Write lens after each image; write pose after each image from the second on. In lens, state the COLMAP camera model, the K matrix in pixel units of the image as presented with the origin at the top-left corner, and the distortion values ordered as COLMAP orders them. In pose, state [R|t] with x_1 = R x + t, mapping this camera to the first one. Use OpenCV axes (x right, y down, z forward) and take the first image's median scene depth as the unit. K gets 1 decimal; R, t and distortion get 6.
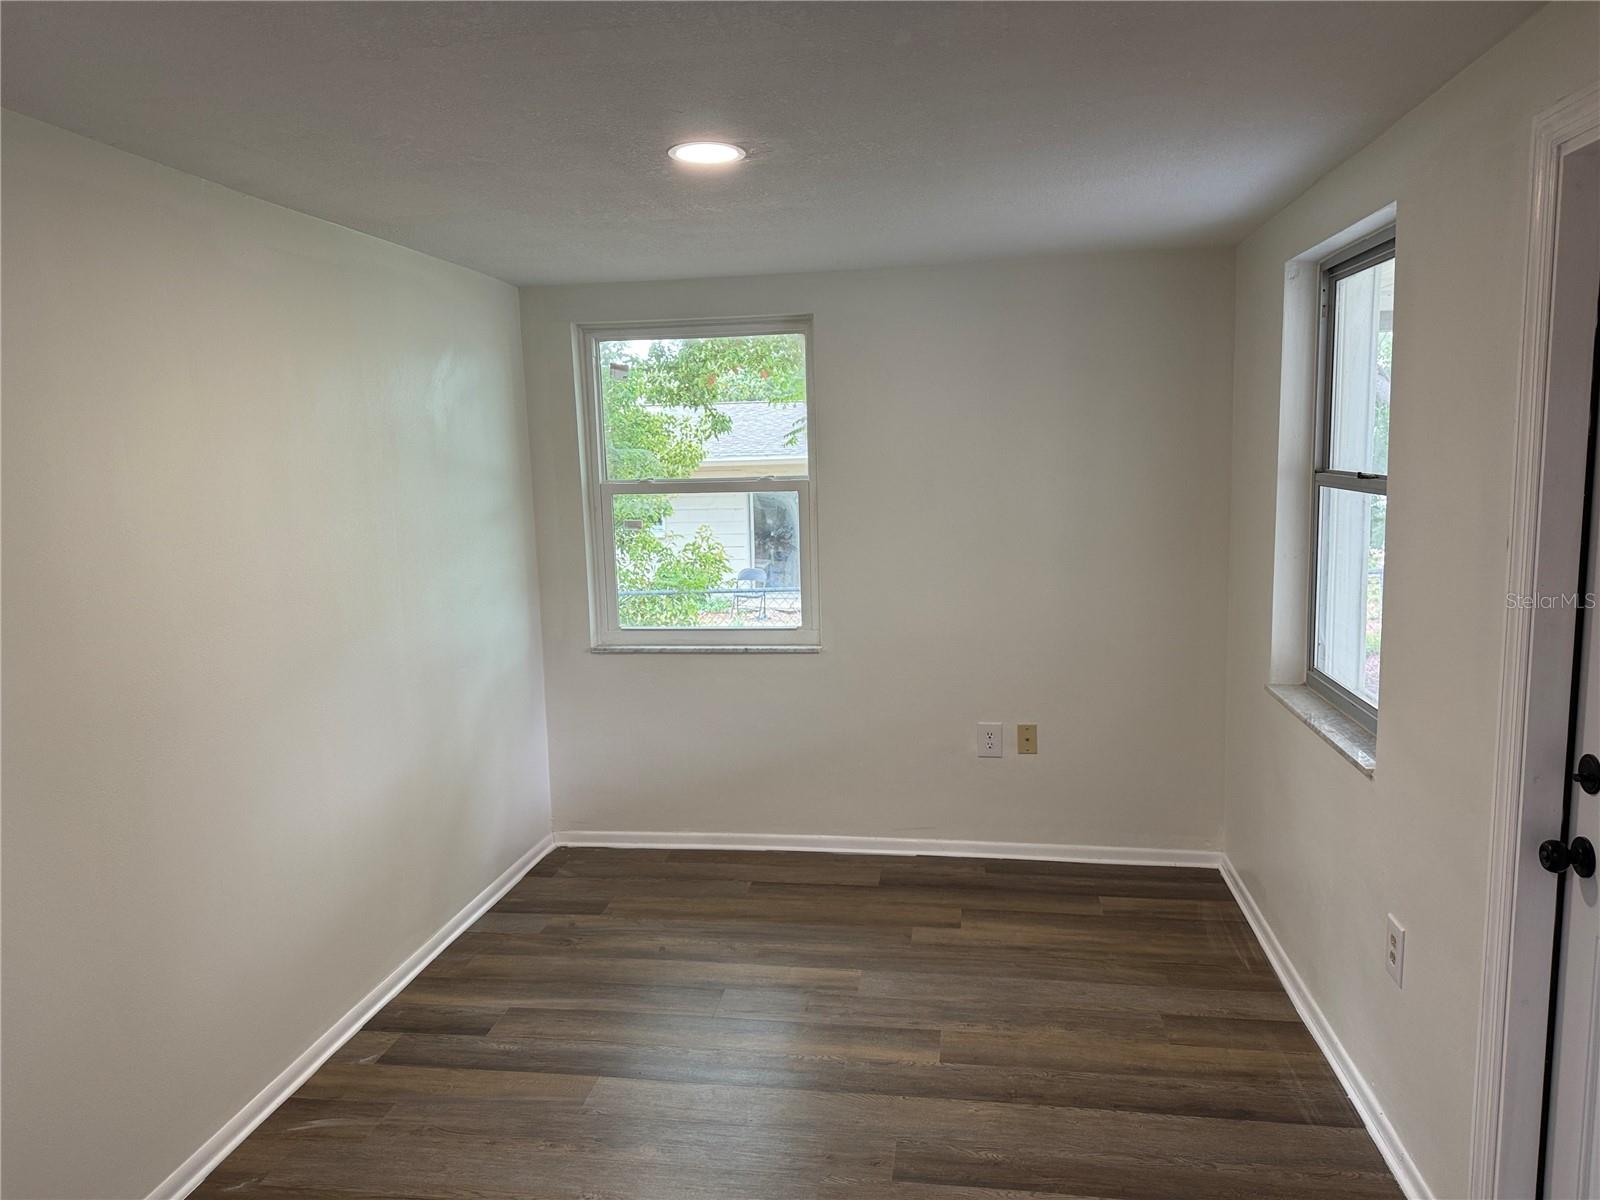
lens RADIAL K [[1128.8, 0, 788.2], [0, 1128.8, 599.4], [0, 0, 1]] dist [0.077686, -0.096126]
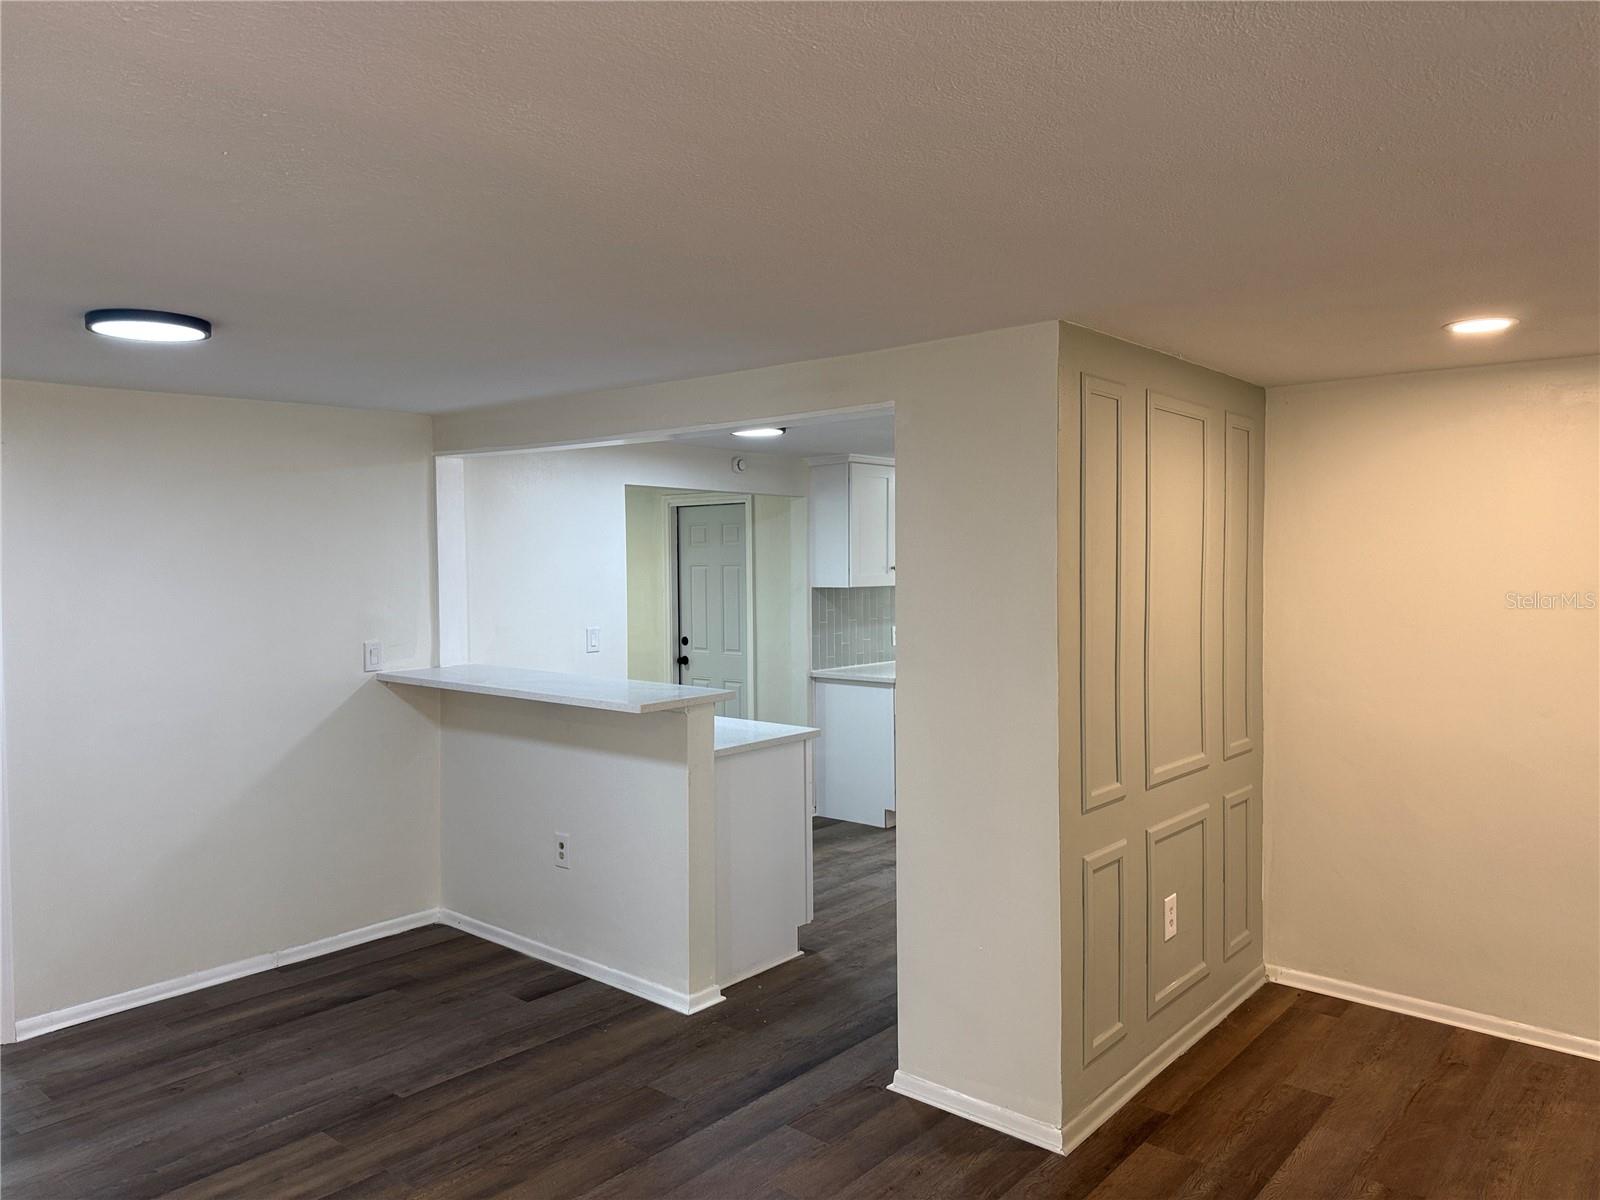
lens RADIAL K [[1118.1, 0, 807.2], [0, 1118.1, 587.1], [0, 0, 1]] dist [0.042280, -0.053888]
pose [[0.528516, 0.003941, 0.848914, -1.415006], [0.113614, 0.990665, -0.075333, 0.169537], [-0.841286, 0.136263, 0.523135, -0.877389]]
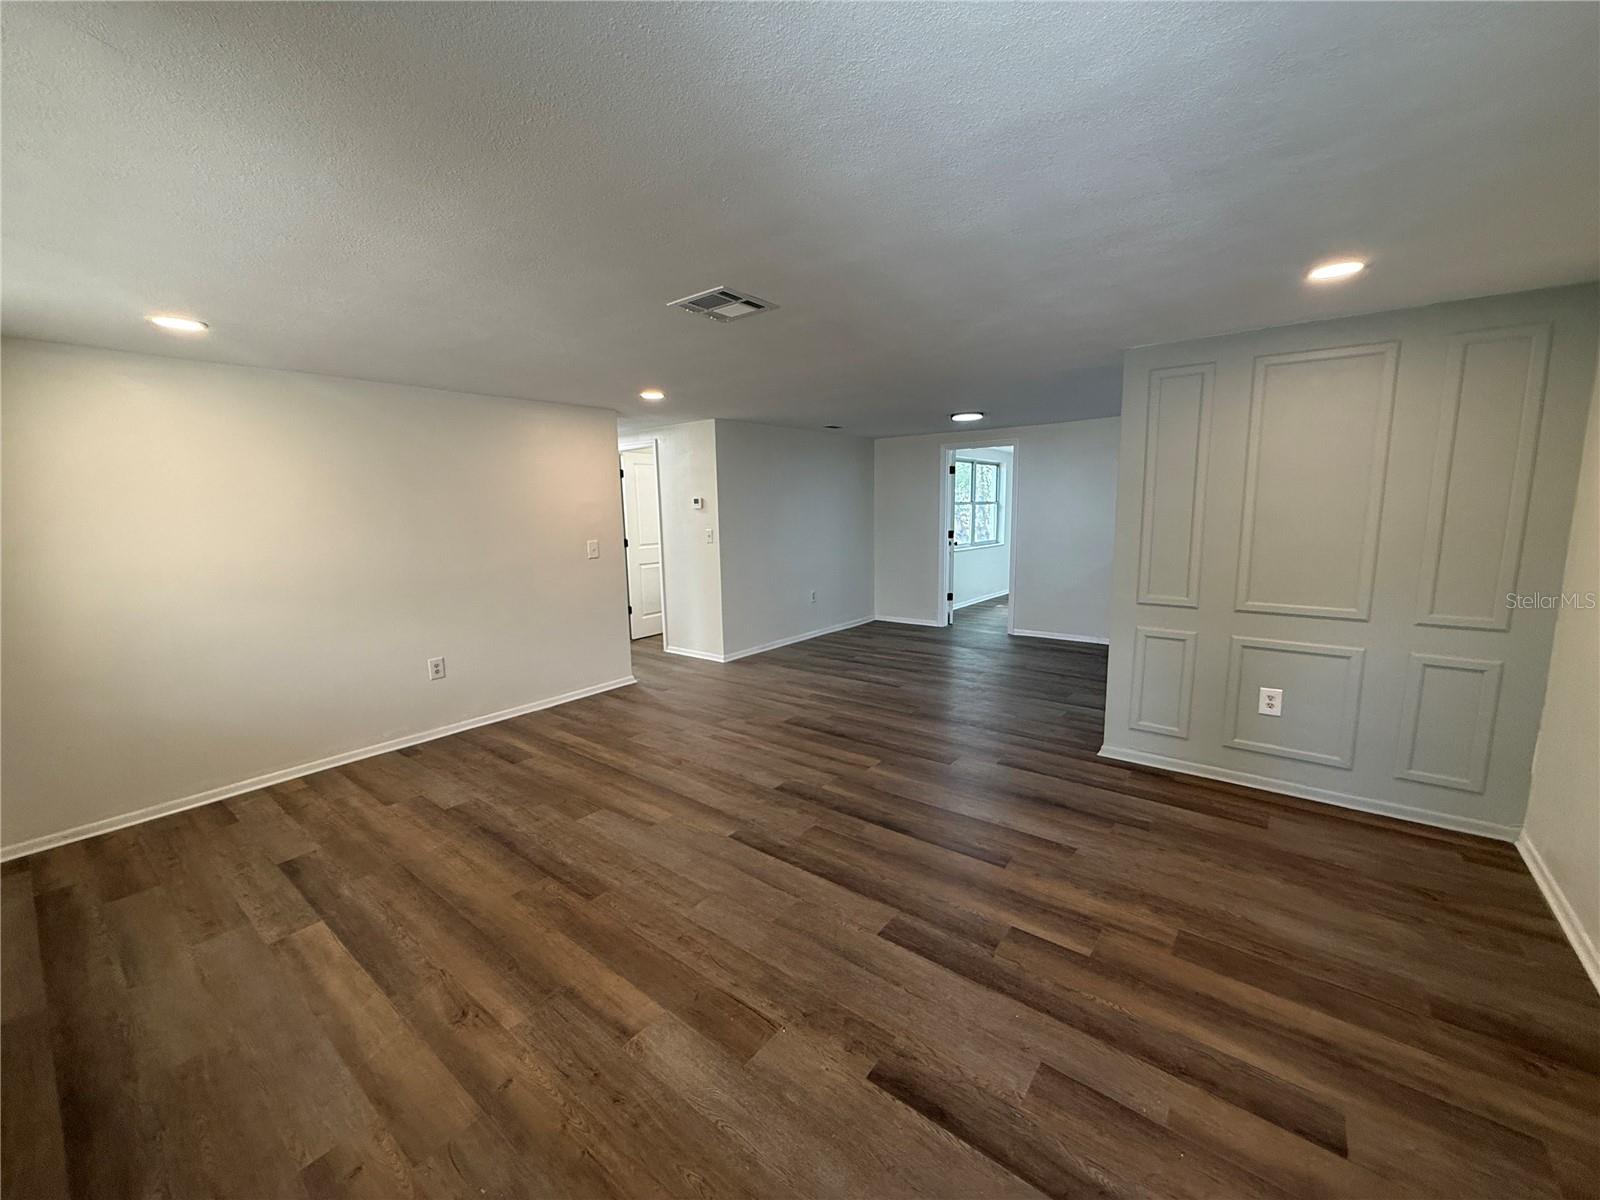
lens RADIAL K [[643.0, 0, 794.0], [0, 643.0, 602.5], [0, 0, 1]] dist [0.009584, 0.000030]
pose [[0.868240, 0.089014, -0.488095, -0.526146], [-0.077622, 0.996030, 0.043570, 0.299563], [0.490036, 0.000058, 0.871702, -1.692981]]
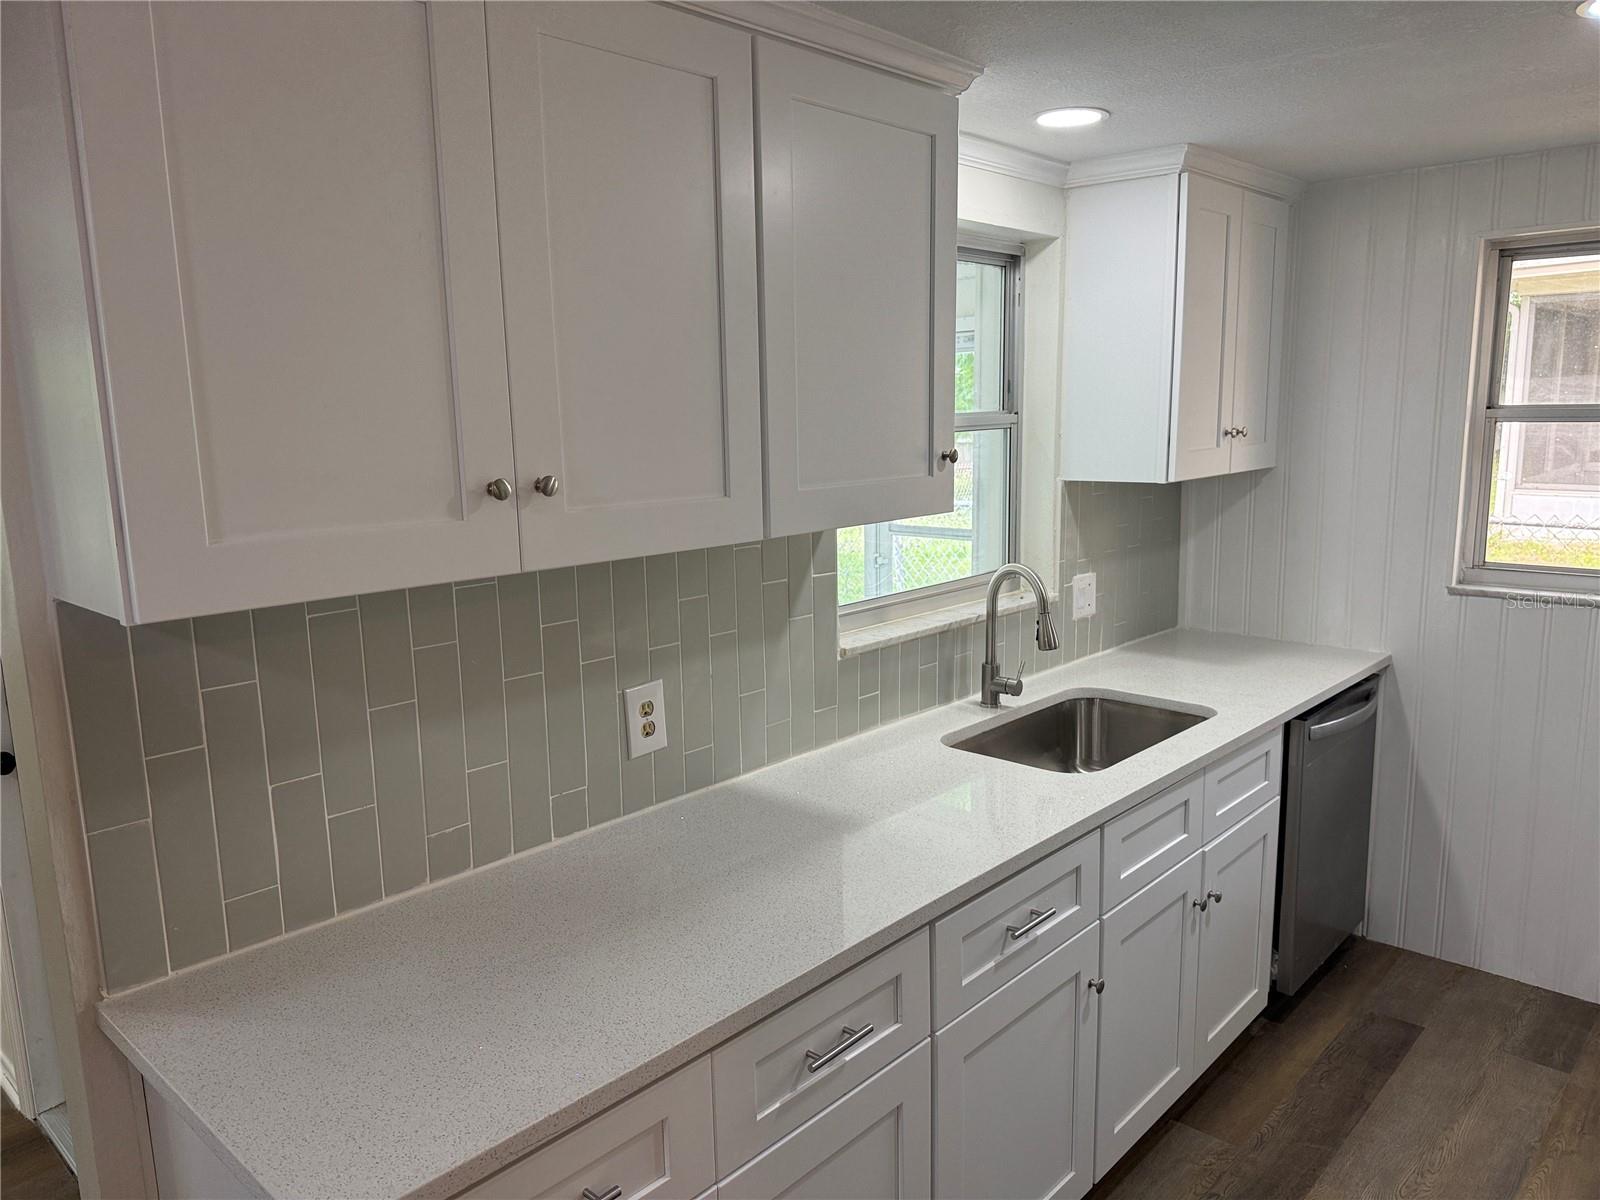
lens RADIAL K [[1133.7, 0, 800.0], [0, 1133.7, 600.0], [0, 0, 1]] dist [0.094621, -0.125779]
pose [[0.560434, -0.123835, 0.818889, 0.054362], [0.118872, 0.990548, 0.068439, 0.027139], [-0.819624, 0.058987, 0.569857, -0.300592]]
